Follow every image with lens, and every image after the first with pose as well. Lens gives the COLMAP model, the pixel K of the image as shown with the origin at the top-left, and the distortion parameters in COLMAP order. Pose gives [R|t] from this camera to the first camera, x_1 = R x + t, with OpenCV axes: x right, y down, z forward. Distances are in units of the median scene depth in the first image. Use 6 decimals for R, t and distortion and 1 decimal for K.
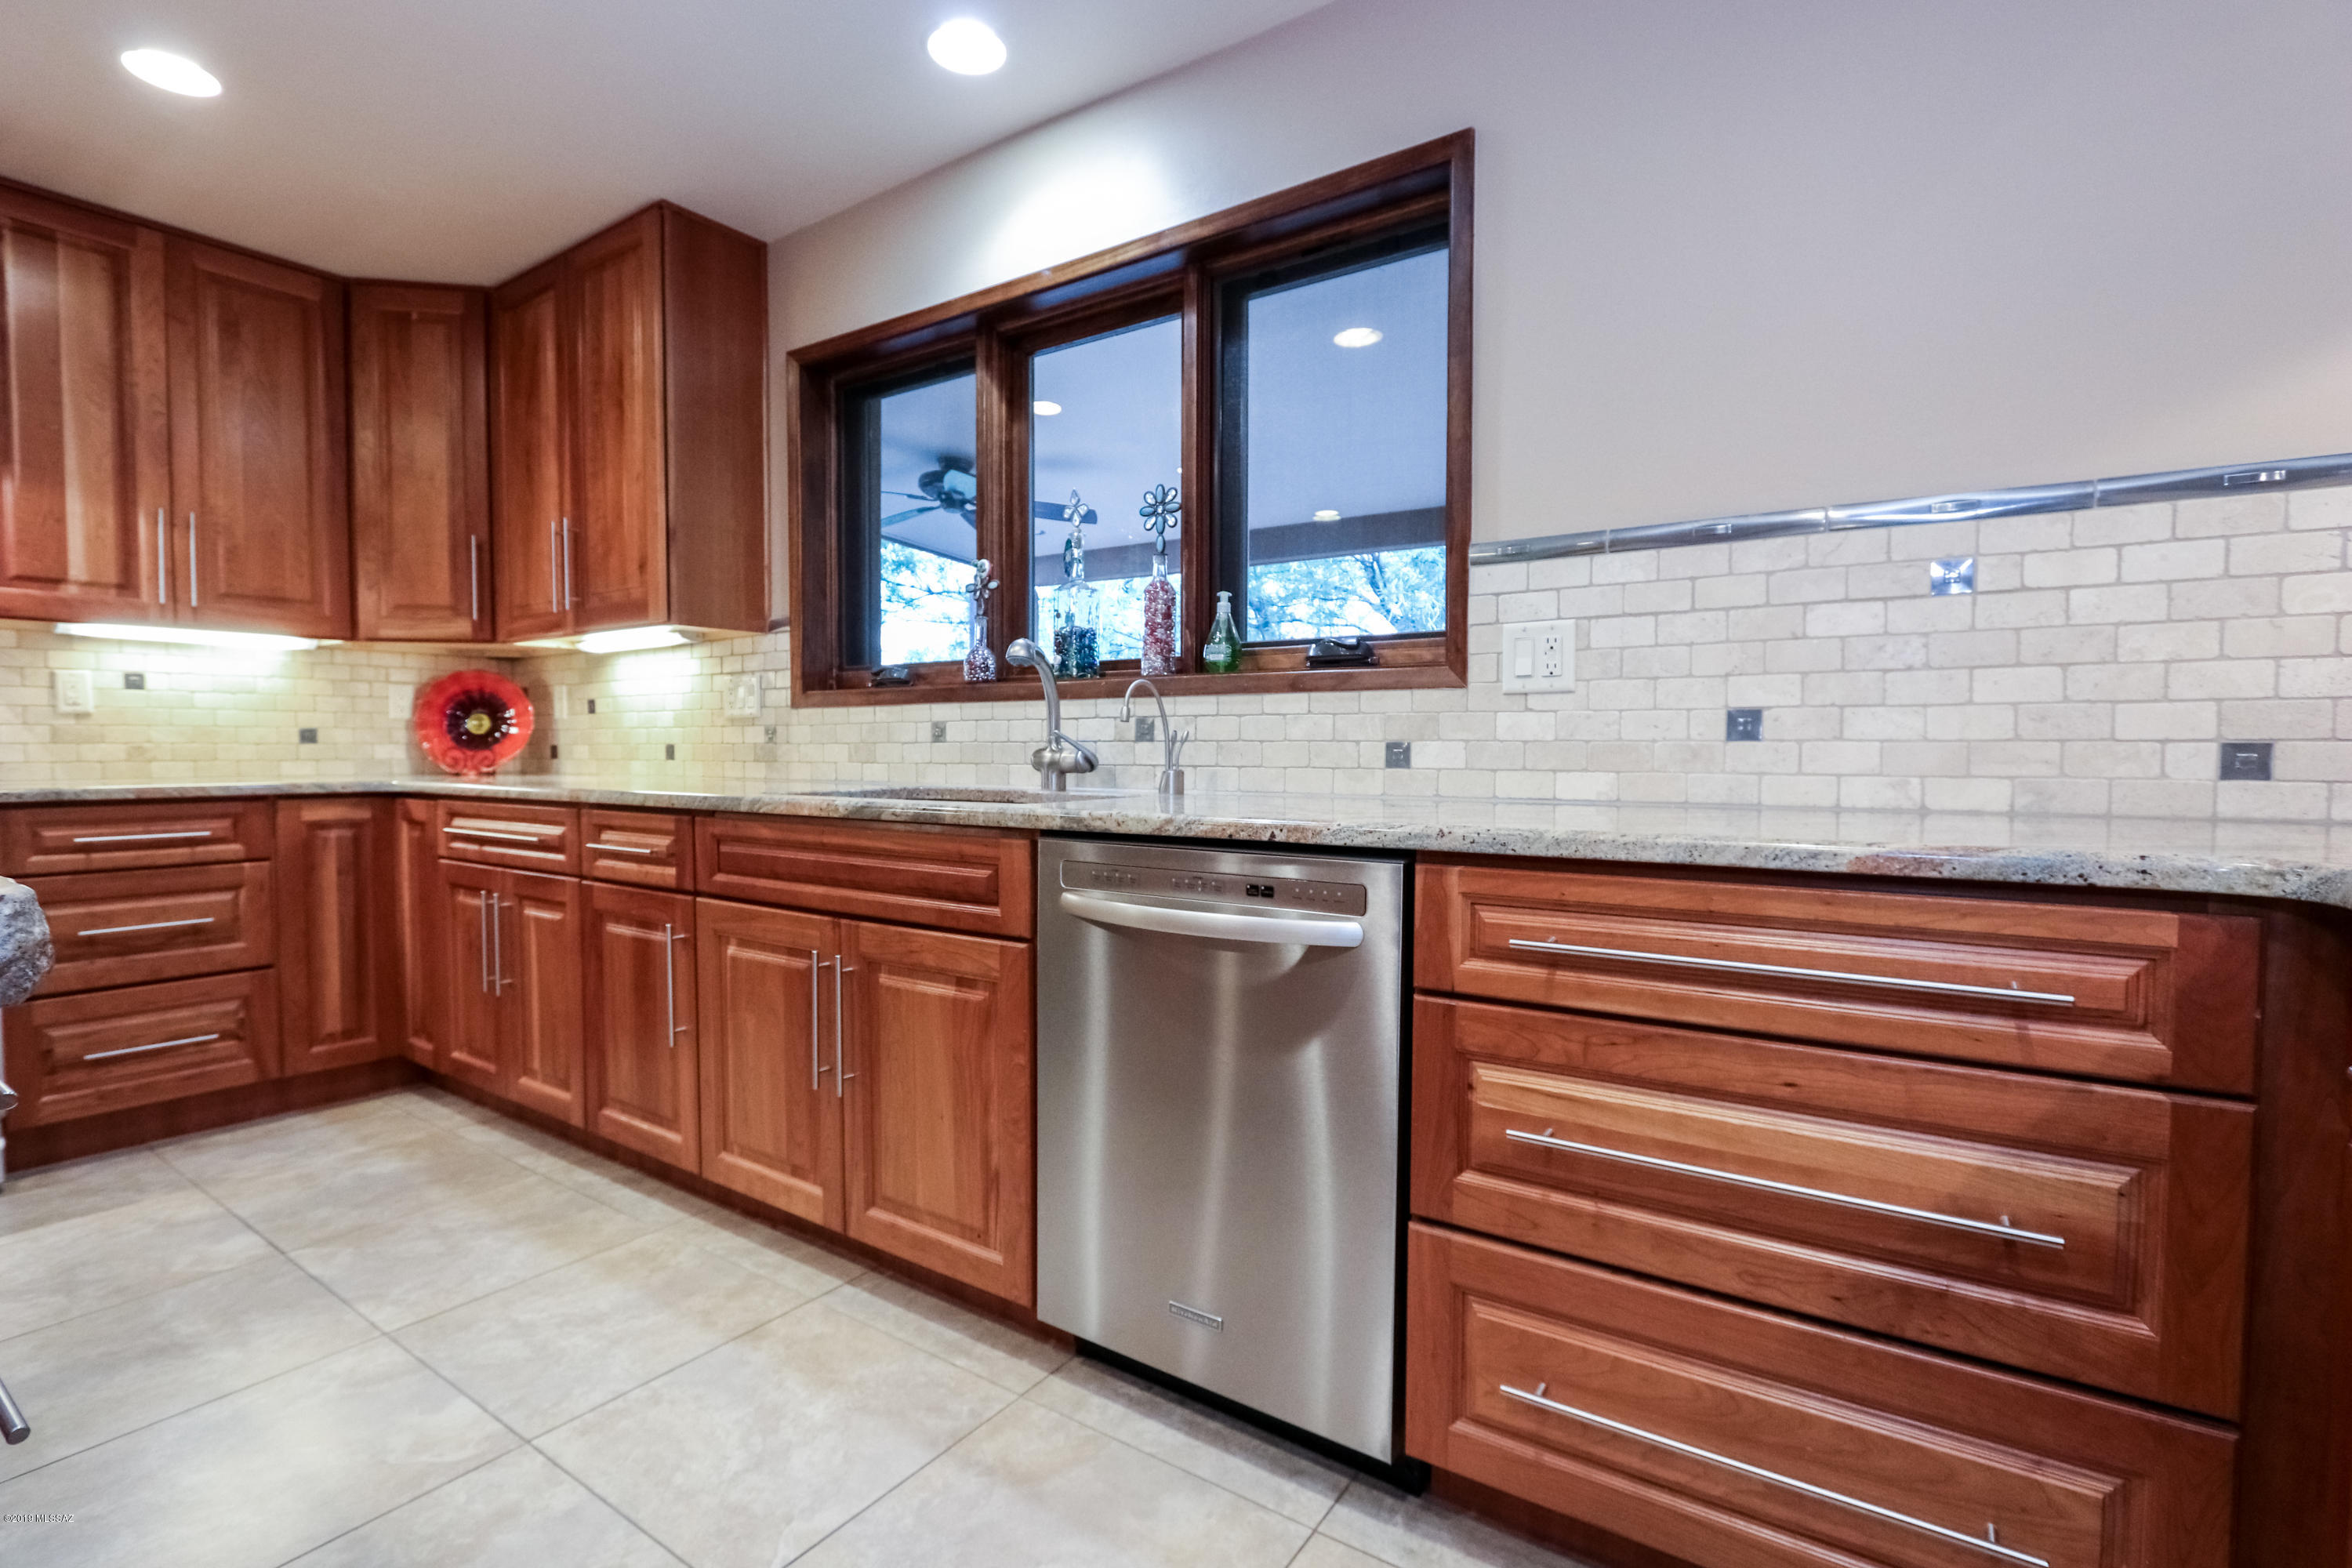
lens RADIAL K [[1098.9, 0, 1154.7], [0, 1098.9, 795.2], [0, 0, 1]] dist [-0.018911, 0.005668]
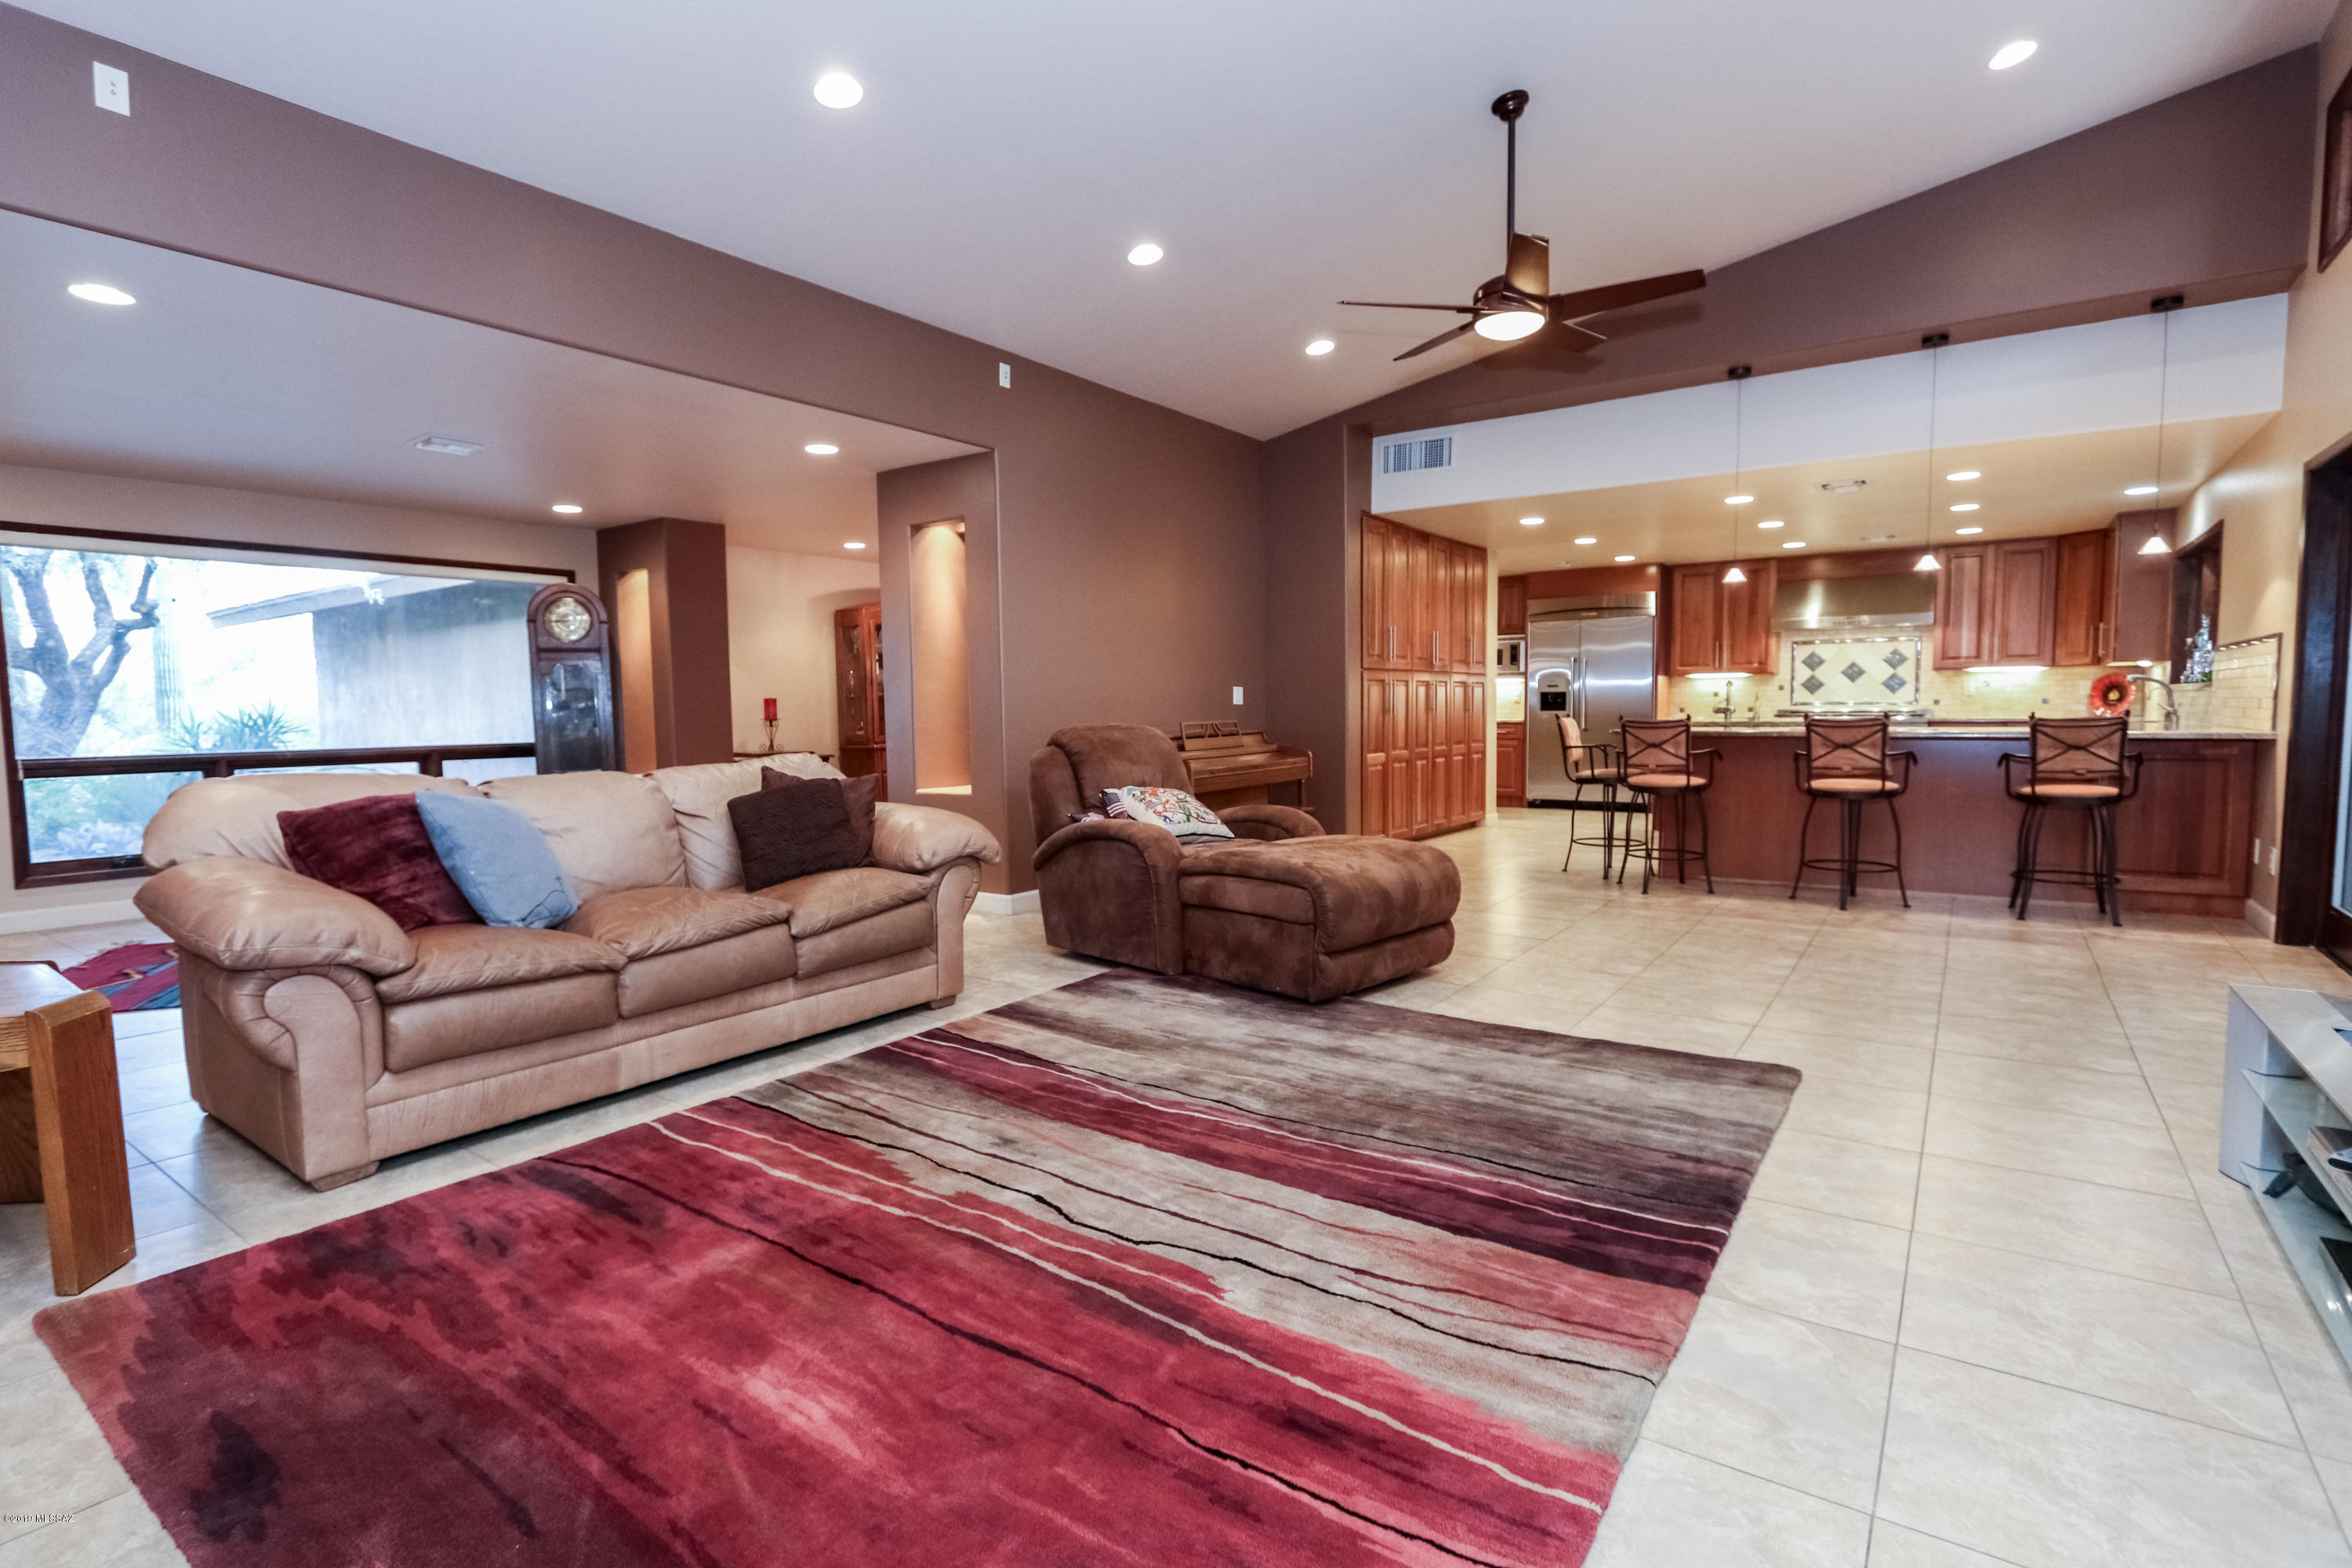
lens RADIAL K [[1123.0, 0, 1143.6], [0, 1123.0, 796.4], [0, 0, 1]] dist [-0.015551, 0.002036]
pose [[-0.023628, 0.080287, -0.996492, 3.409208], [-0.031318, 0.996221, 0.081008, 0.044914], [0.999230, 0.033122, -0.021024, -1.949496]]
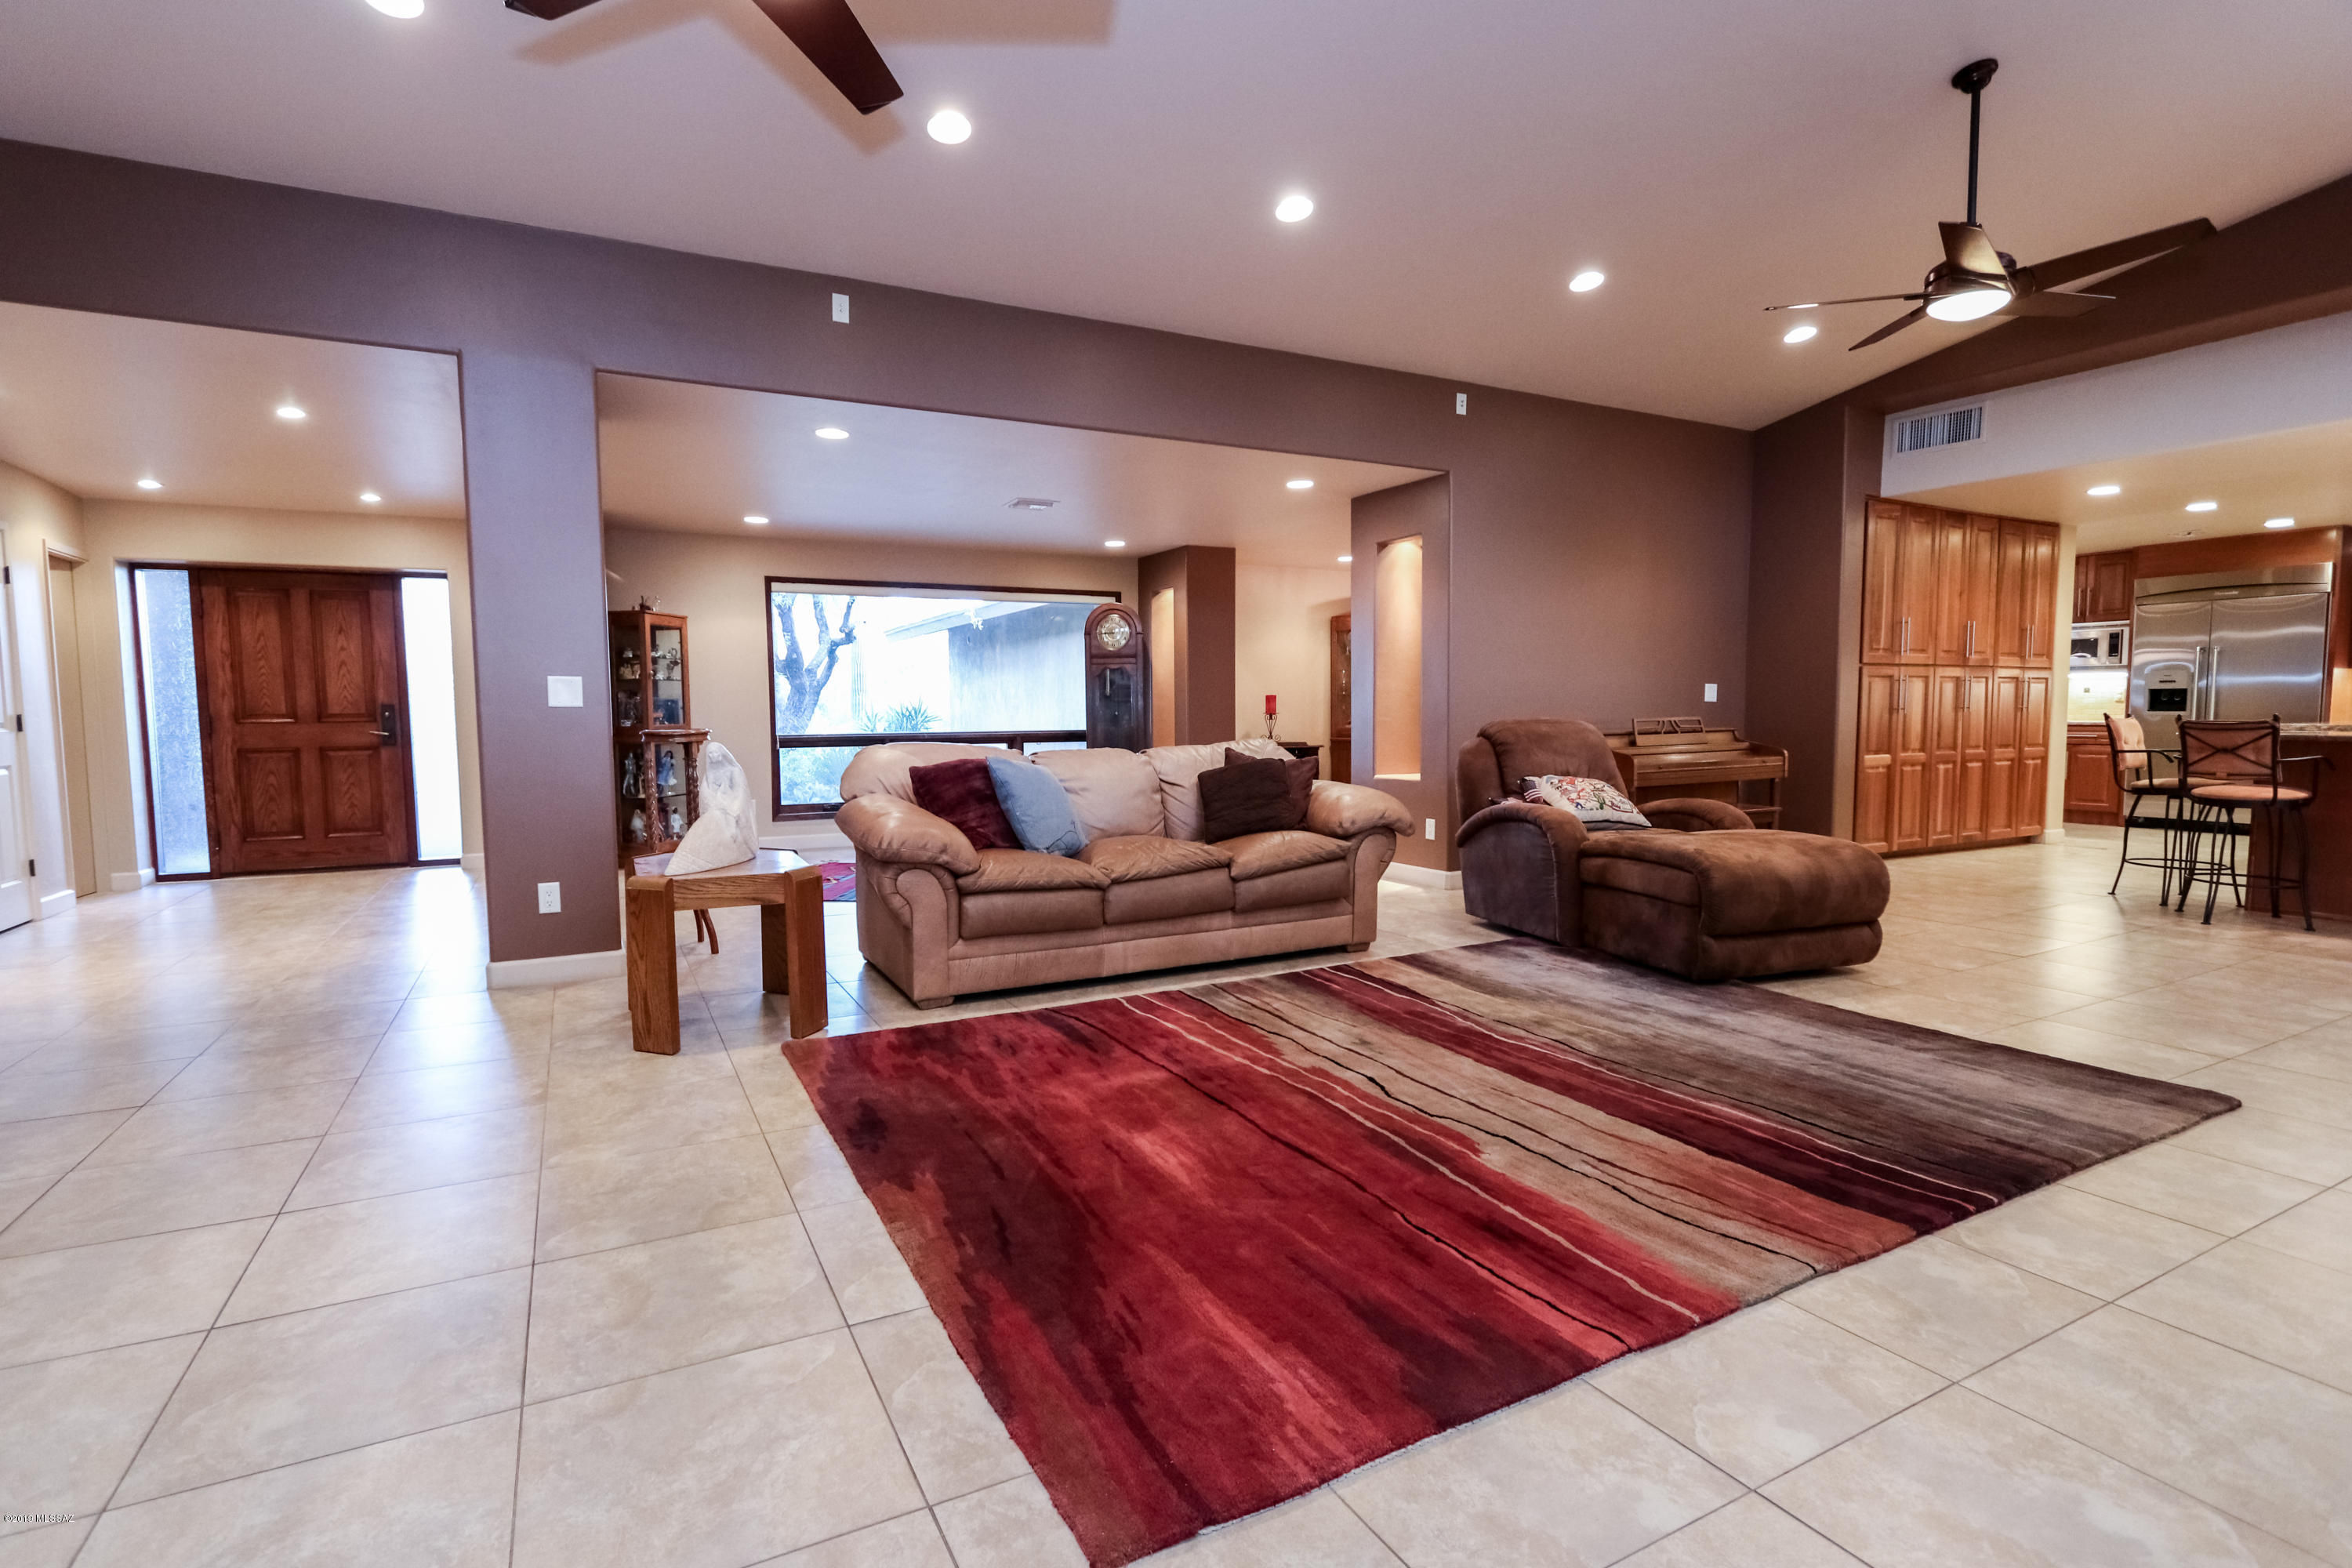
lens RADIAL K [[1098.9, 0, 1154.7], [0, 1098.9, 795.2], [0, 0, 1]] dist [-0.018911, 0.005668]
pose [[-0.462325, 0.072541, -0.883738, 3.697294], [-0.030930, 0.994722, 0.097832, 0.043931], [0.886171, 0.072564, -0.457641, -1.677247]]
